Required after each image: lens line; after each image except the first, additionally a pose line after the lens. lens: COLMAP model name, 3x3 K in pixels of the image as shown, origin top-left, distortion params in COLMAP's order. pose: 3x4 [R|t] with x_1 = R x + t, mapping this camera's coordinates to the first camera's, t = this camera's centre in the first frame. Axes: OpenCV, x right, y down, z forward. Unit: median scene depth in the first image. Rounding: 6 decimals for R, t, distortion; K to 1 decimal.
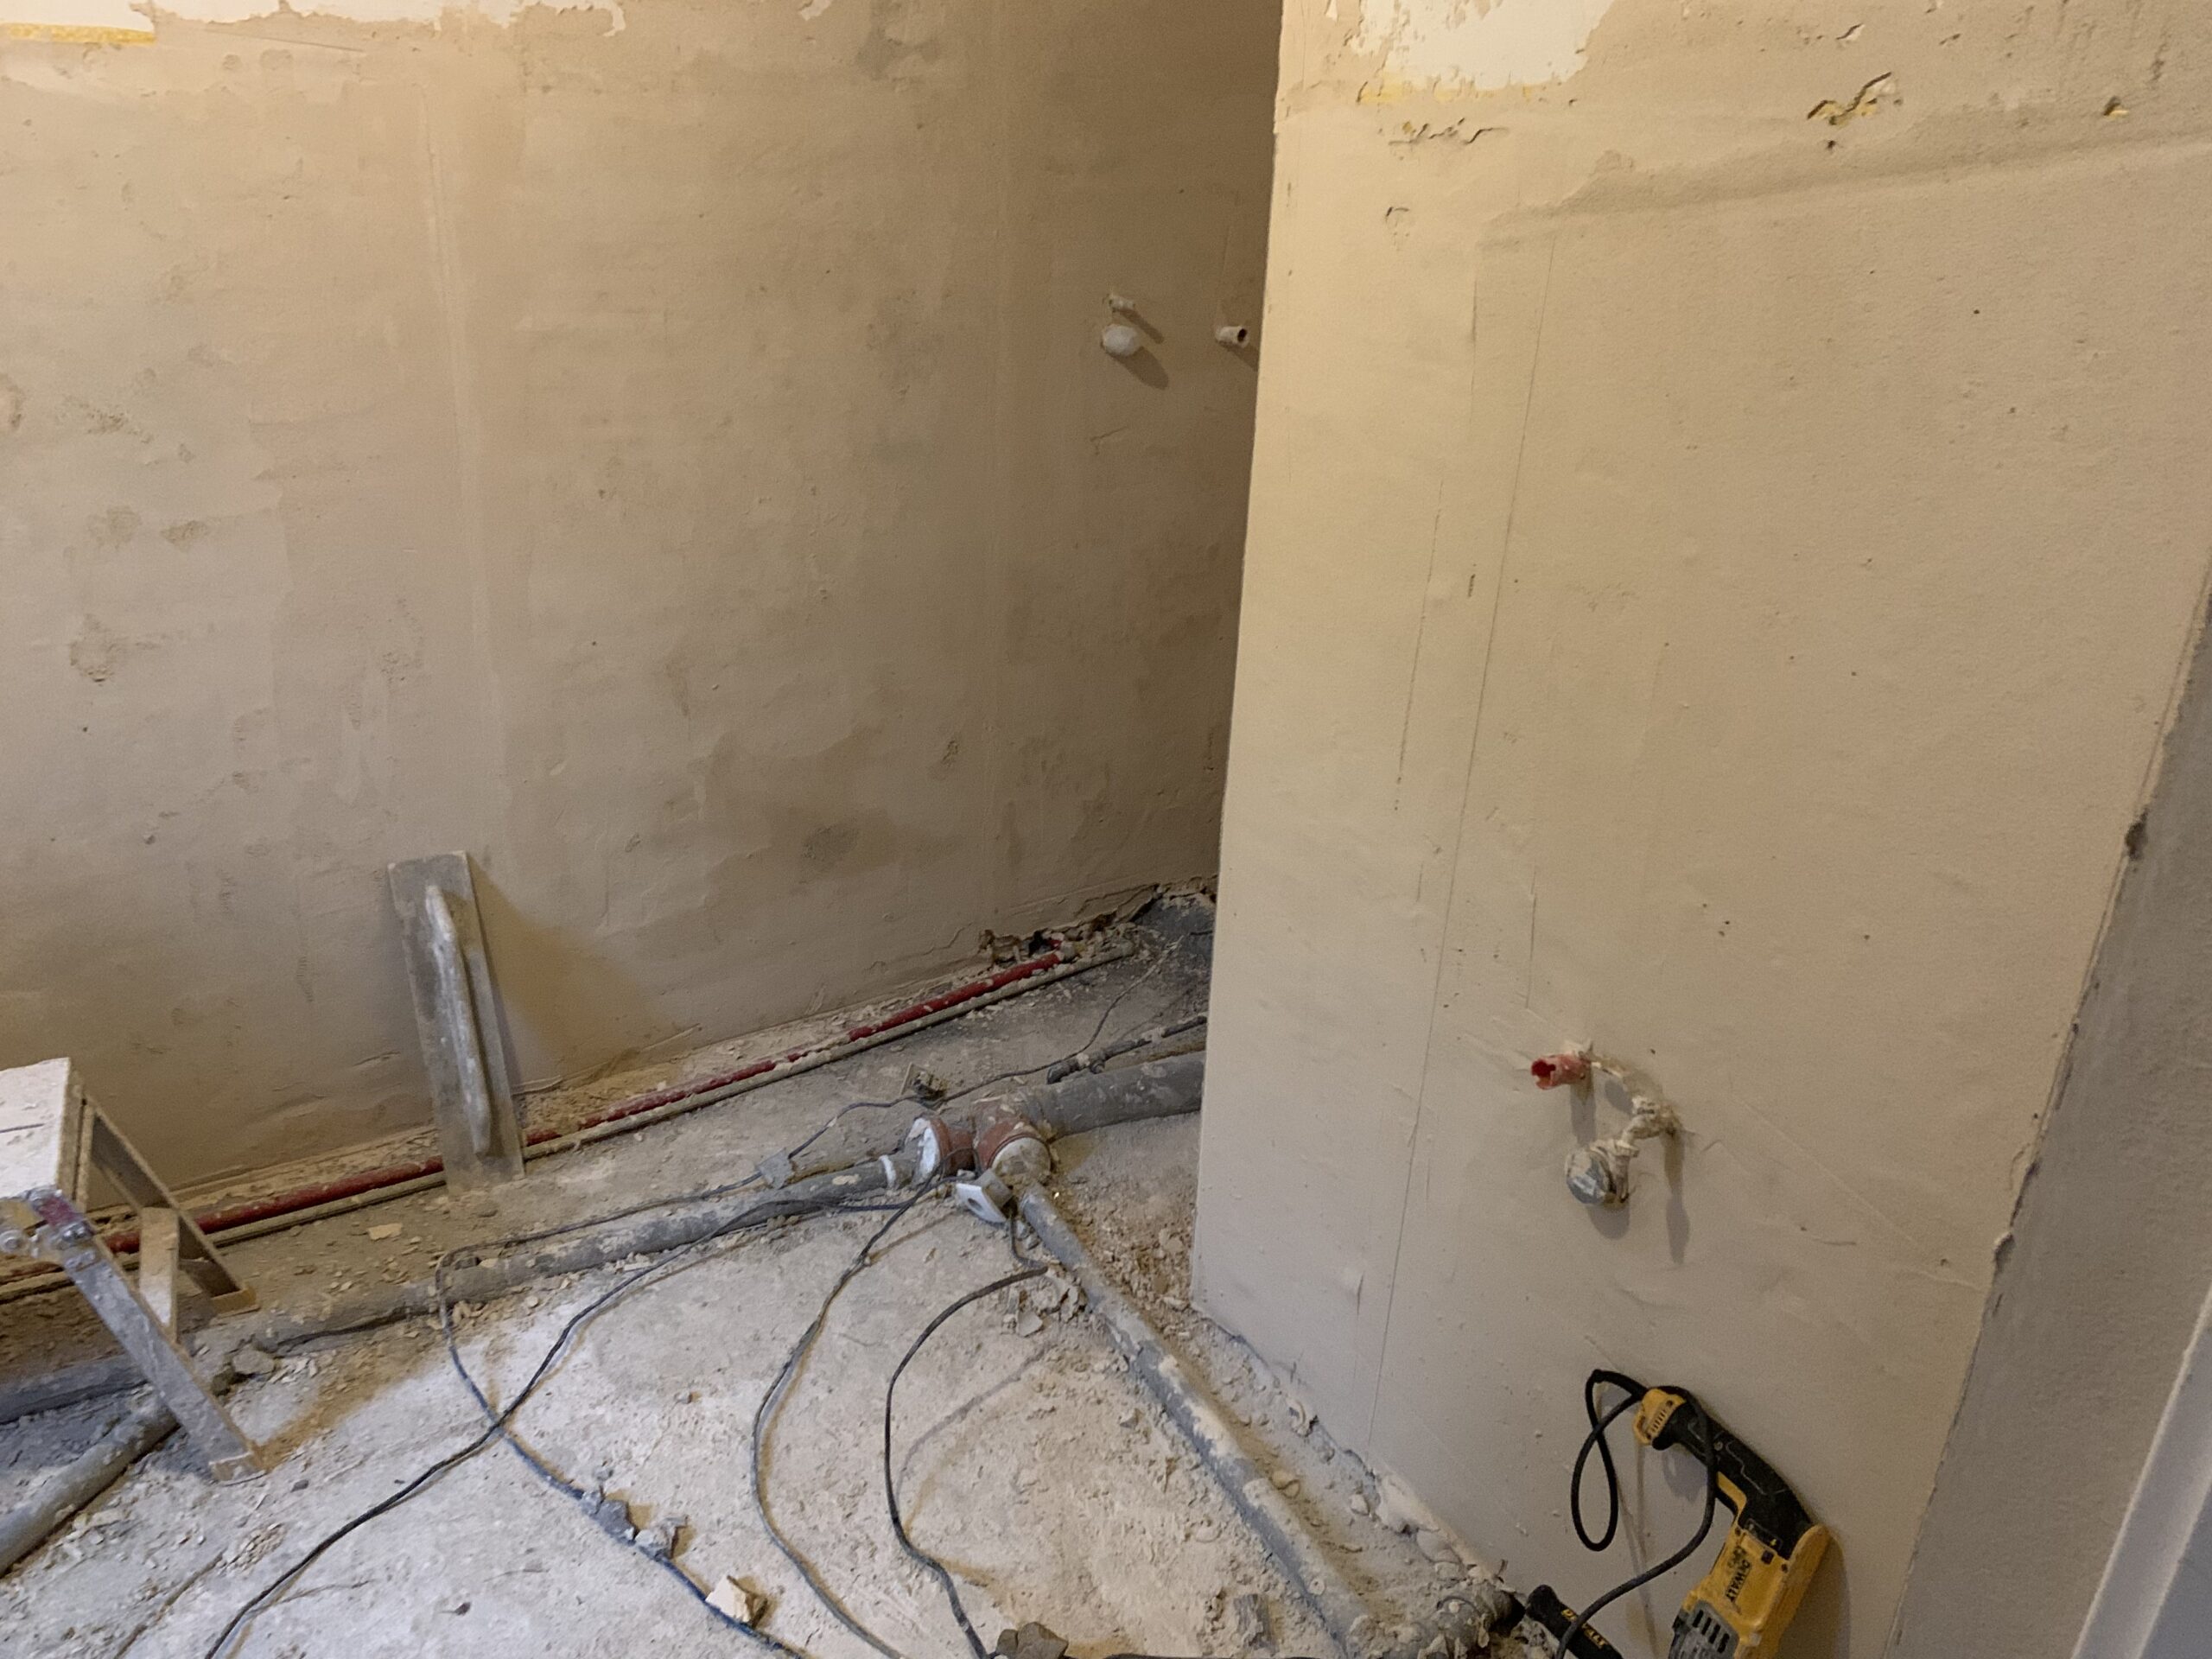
lens RADIAL K [[1696.1, 0, 1080.5], [0, 1696.1, 820.0], [0, 0, 1]] dist [0.026804, -0.026250]
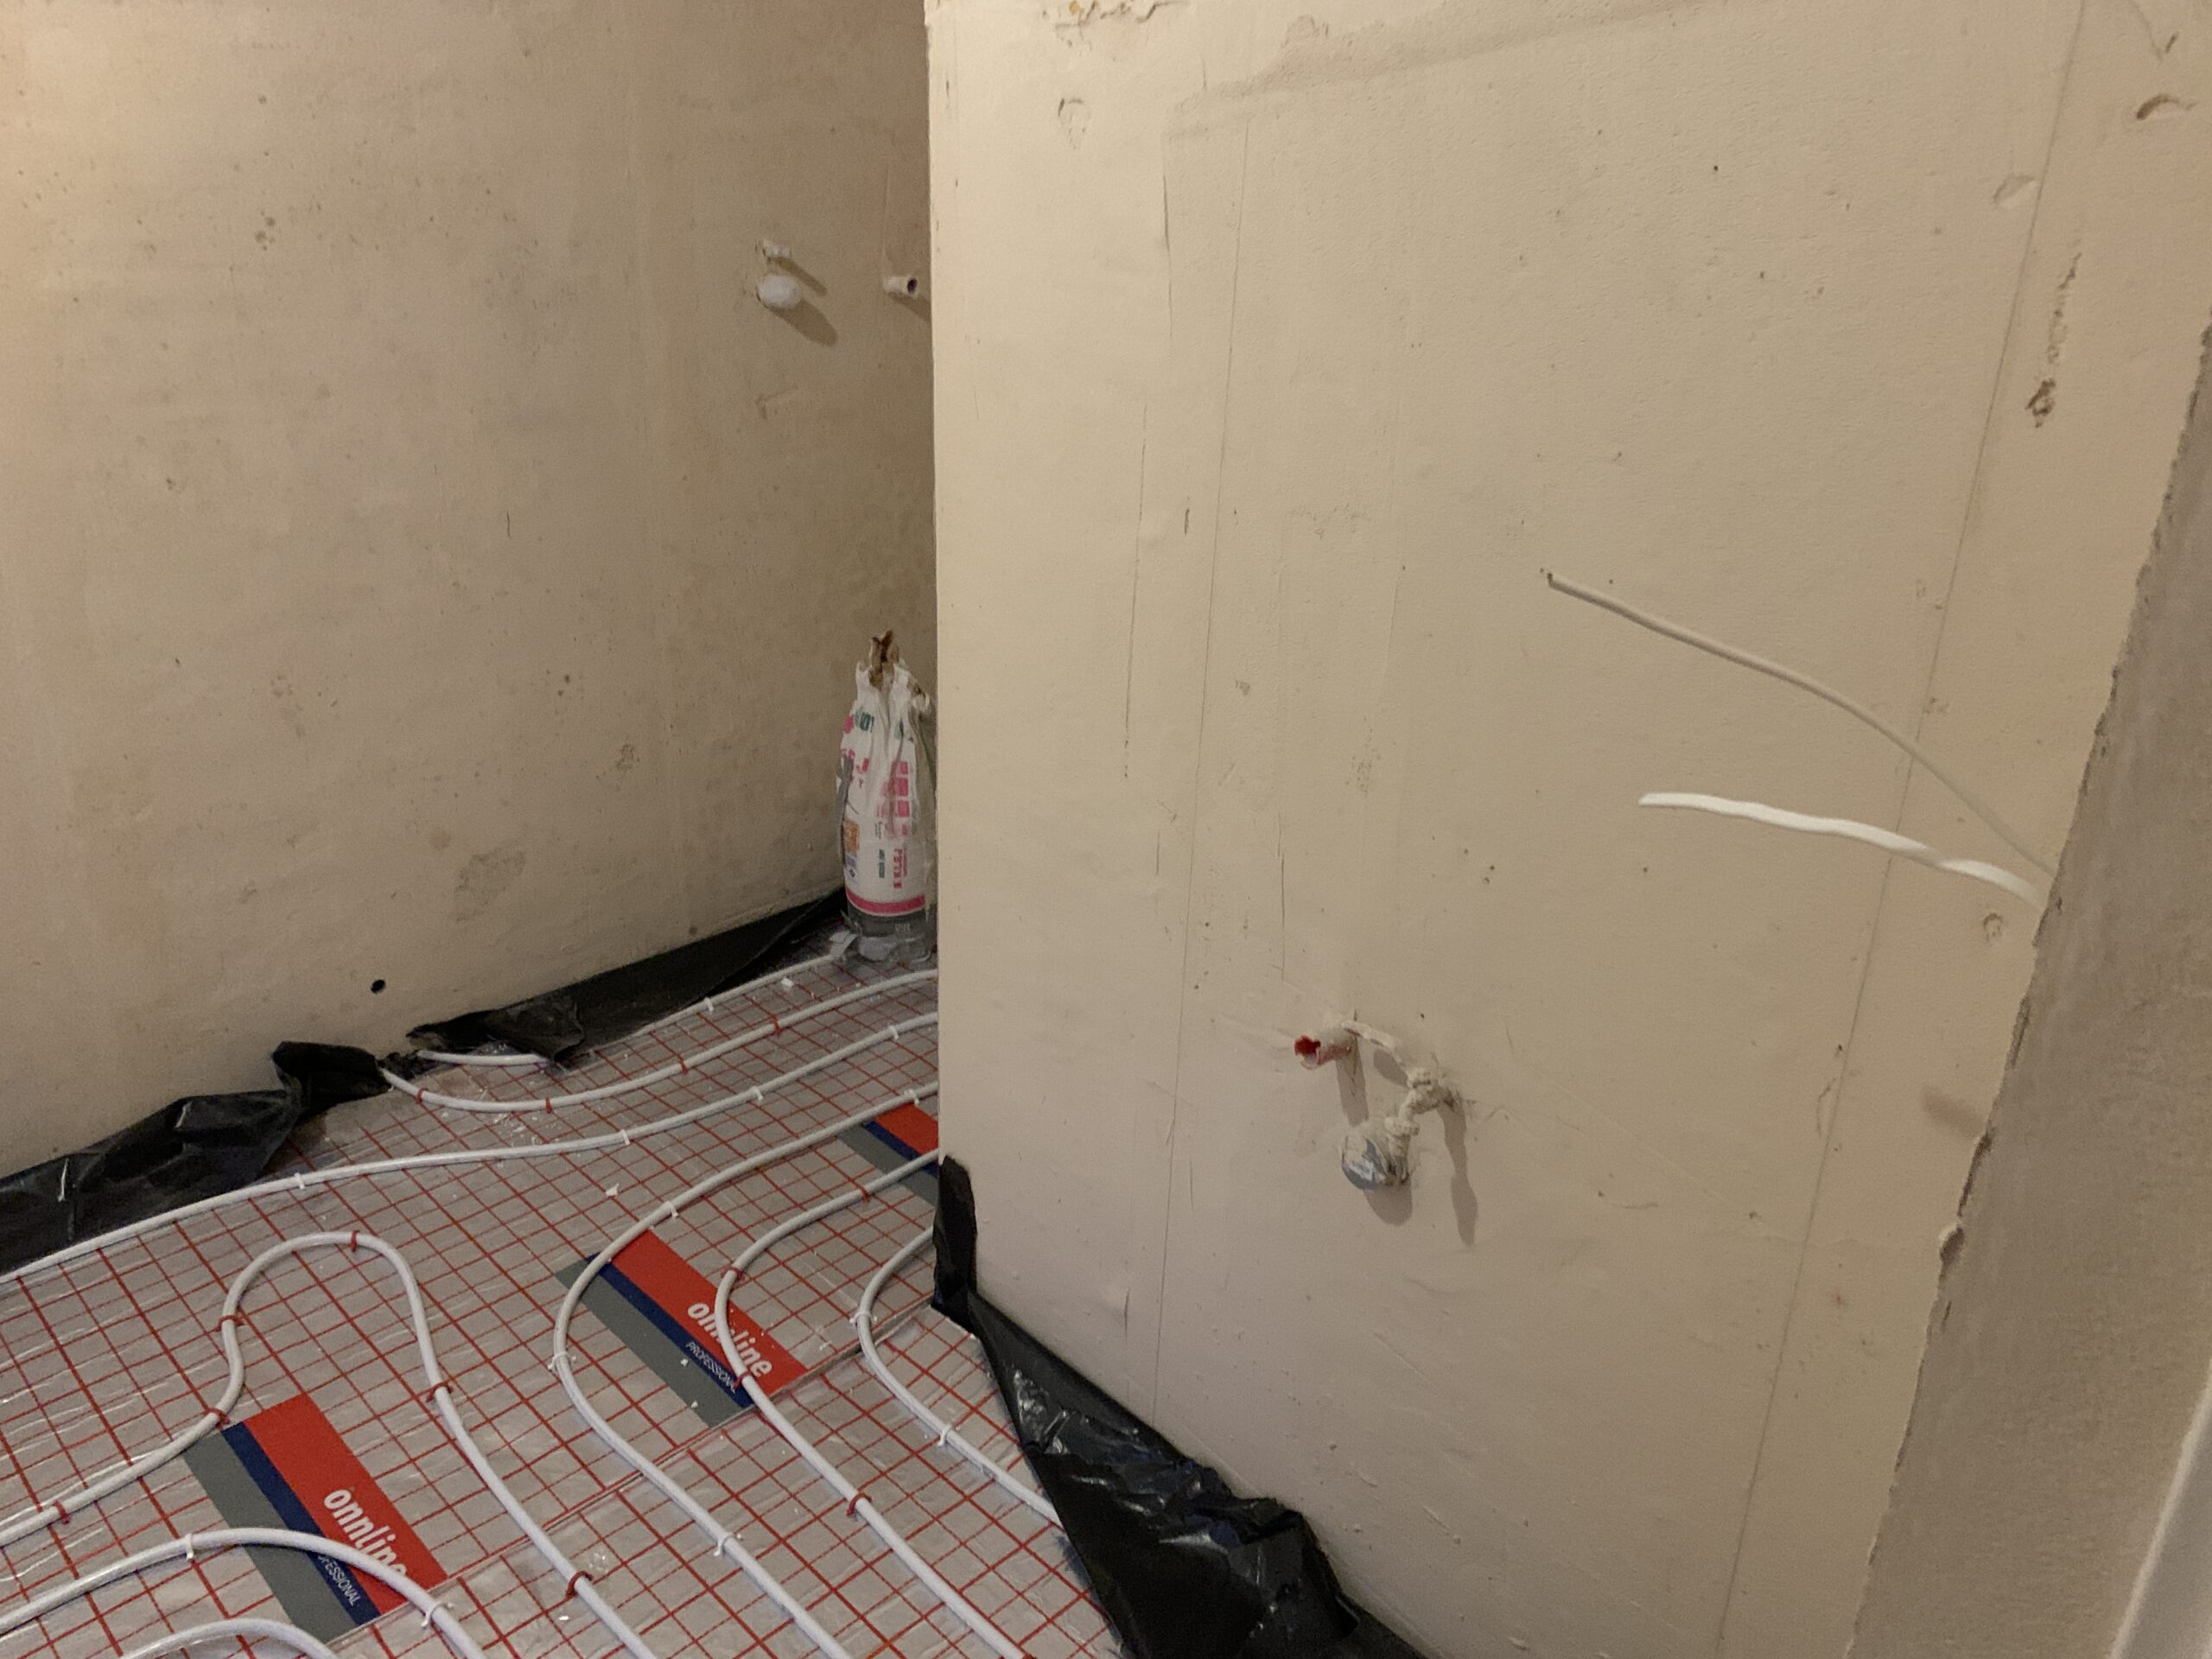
lens RADIAL K [[1696.1, 0, 1087.7], [0, 1696.1, 800.7], [0, 0, 1]] dist [0.026804, -0.026250]
pose [[0.981839, -0.082325, 0.170925, 0.013059], [0.083470, 0.996510, 0.000487, 0.005144], [-0.170368, 0.013789, 0.985284, 0.128546]]
